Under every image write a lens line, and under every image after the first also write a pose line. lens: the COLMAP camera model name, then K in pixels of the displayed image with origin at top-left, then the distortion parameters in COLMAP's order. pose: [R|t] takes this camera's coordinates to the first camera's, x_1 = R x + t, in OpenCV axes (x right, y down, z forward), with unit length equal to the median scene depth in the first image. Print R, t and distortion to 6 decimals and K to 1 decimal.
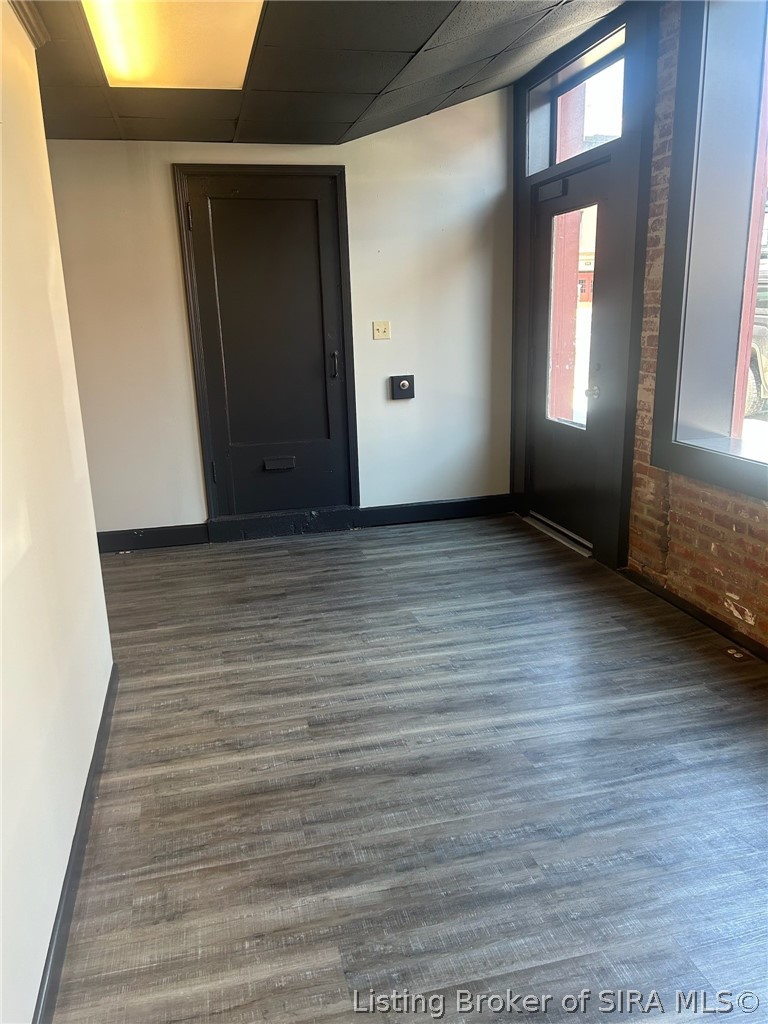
lens RADIAL K [[776.0, 0, 379.4], [0, 776.0, 509.0], [0, 0, 1]] dist [0.047354, -0.053415]
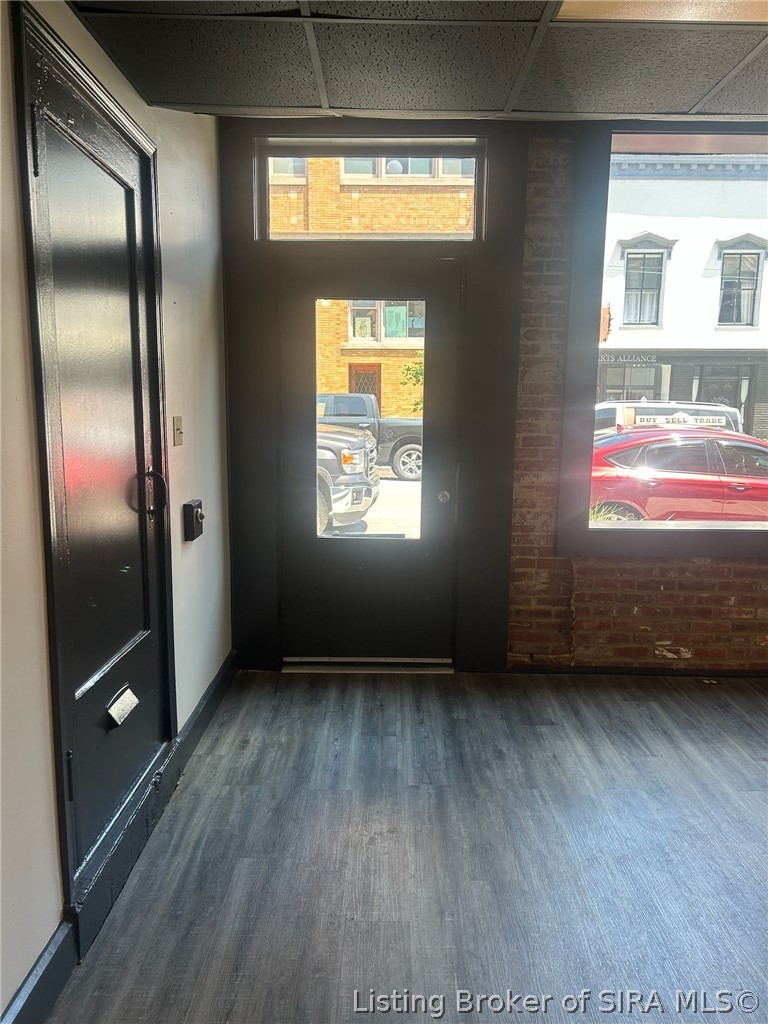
lens RADIAL K [[776.0, 0, 379.4], [0, 776.0, 509.0], [0, 0, 1]] dist [0.047354, -0.053415]
pose [[0.245987, -0.102247, 0.963865, -0.722956], [0.222412, 0.973841, 0.046543, -0.220664], [-0.943411, 0.202926, 0.262293, 0.937235]]
